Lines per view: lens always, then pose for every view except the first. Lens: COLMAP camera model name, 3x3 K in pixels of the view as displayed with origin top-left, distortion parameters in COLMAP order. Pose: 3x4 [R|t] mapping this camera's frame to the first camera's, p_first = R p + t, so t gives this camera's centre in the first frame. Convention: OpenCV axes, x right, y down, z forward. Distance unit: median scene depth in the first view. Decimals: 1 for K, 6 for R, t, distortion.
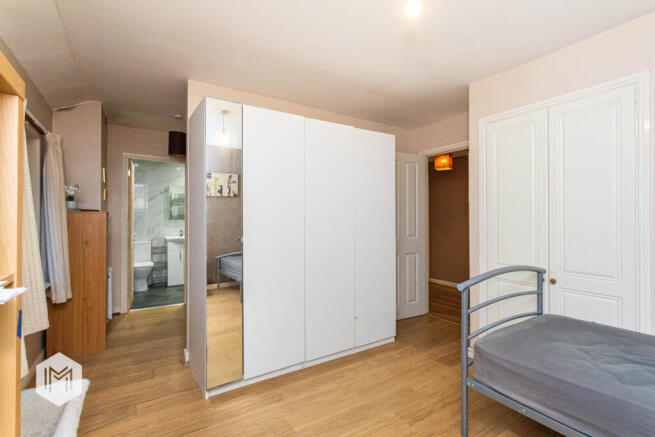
lens RADIAL K [[306.5, 0, 327.7], [0, 306.5, 217.2], [0, 0, 1]] dist [0.003617, 0.000378]
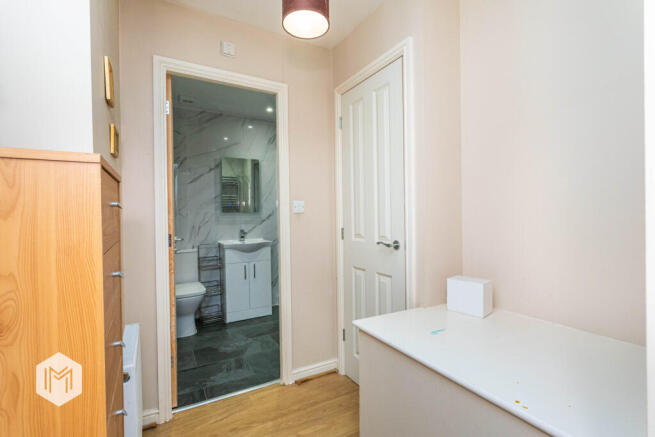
lens RADIAL K [[306.5, 0, 328.5], [0, 306.5, 220.0], [0, 0, 1]] dist [0.003617, 0.000378]
pose [[0.998794, -0.013988, -0.047069, -0.285226], [0.014711, 0.999778, 0.015052, 0.016780], [0.046848, -0.015726, 0.998778, 0.404320]]
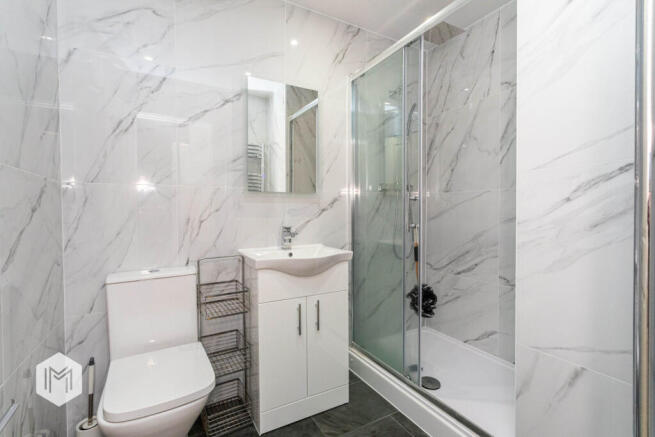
lens RADIAL K [[306.5, 0, 326.1], [0, 306.5, 219.0], [0, 0, 1]] dist [0.003617, 0.000378]
pose [[0.998055, -0.006882, -0.061954, -0.433692], [0.007503, 0.999924, 0.009788, 0.032829], [0.061882, -0.010234, 0.998031, 0.717682]]
